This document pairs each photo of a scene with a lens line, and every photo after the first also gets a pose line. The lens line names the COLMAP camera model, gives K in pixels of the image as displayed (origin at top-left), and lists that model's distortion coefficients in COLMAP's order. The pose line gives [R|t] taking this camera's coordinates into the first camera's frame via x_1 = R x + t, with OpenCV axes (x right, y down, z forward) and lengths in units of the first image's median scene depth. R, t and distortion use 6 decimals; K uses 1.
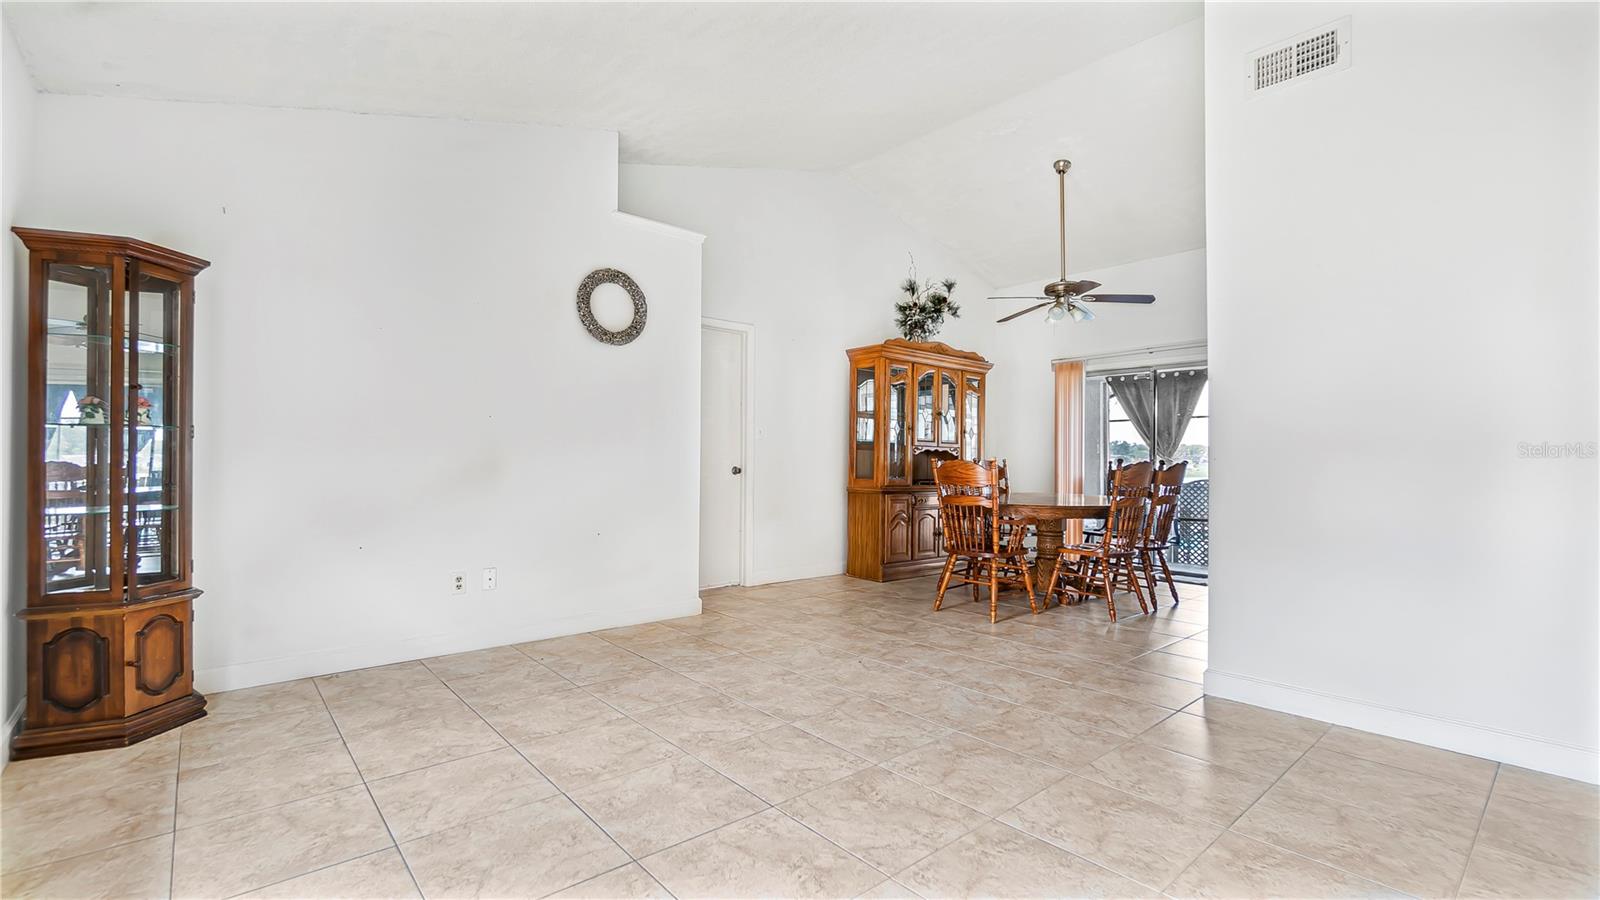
lens RADIAL K [[704.1, 0, 767.1], [0, 704.1, 451.7], [0, 0, 1]] dist [-0.002531, -0.000336]
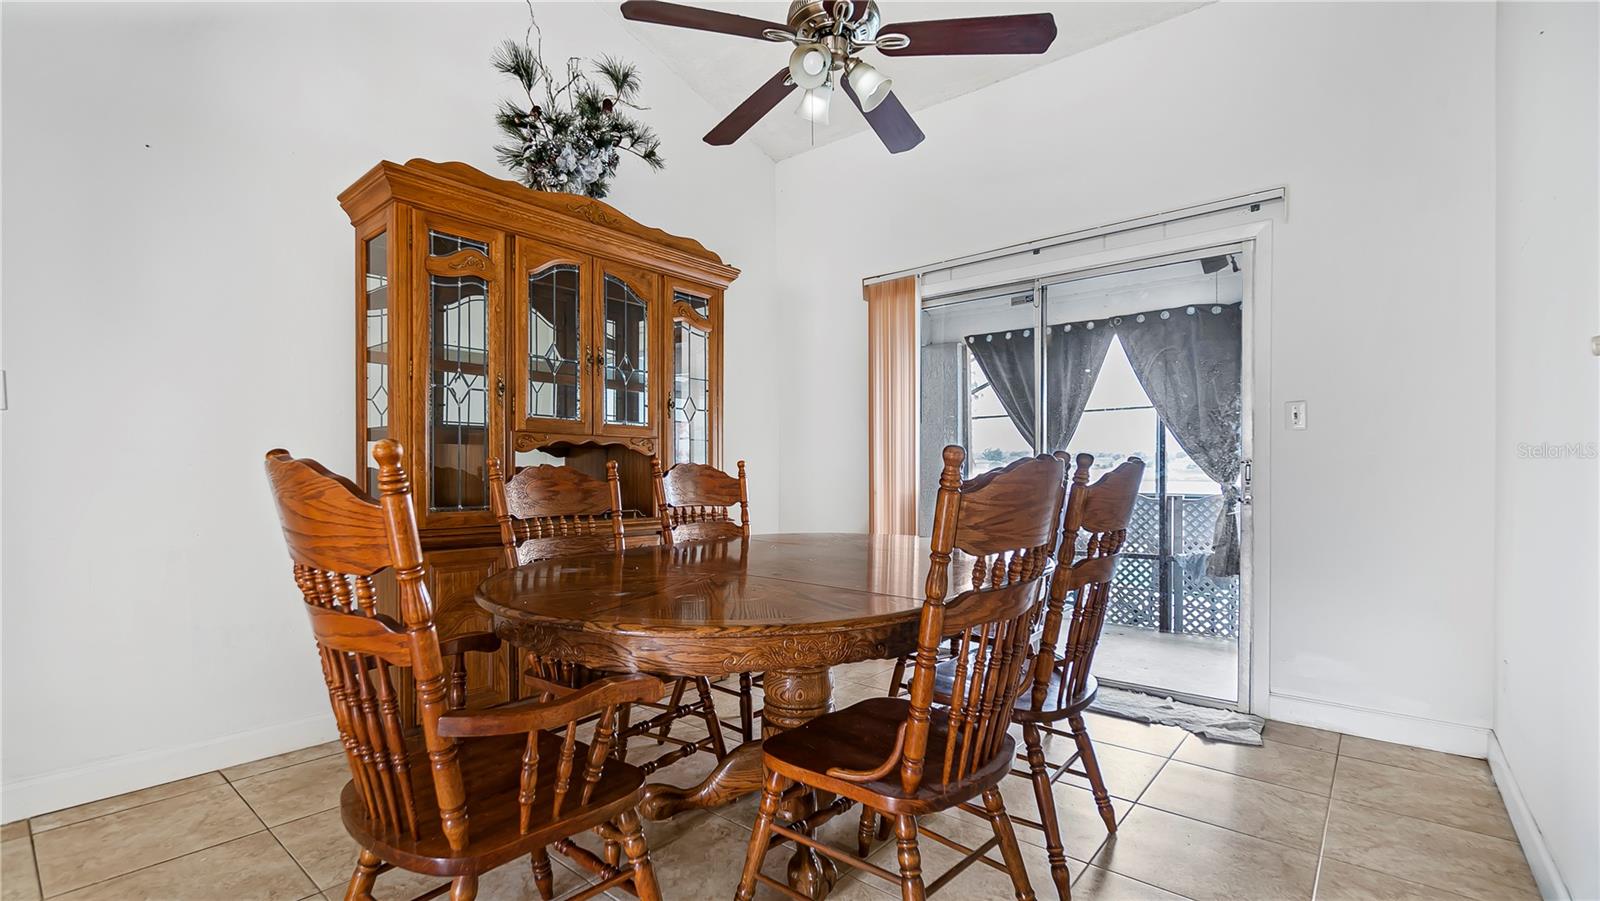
lens RADIAL K [[704.1, 0, 765.5], [0, 704.1, 468.6], [0, 0, 1]] dist [-0.002531, -0.000336]
pose [[0.988646, -0.007558, 0.150070, 0.272124], [0.005977, 0.999922, 0.010982, 0.009847], [-0.150141, -0.009961, 0.988614, 0.520919]]
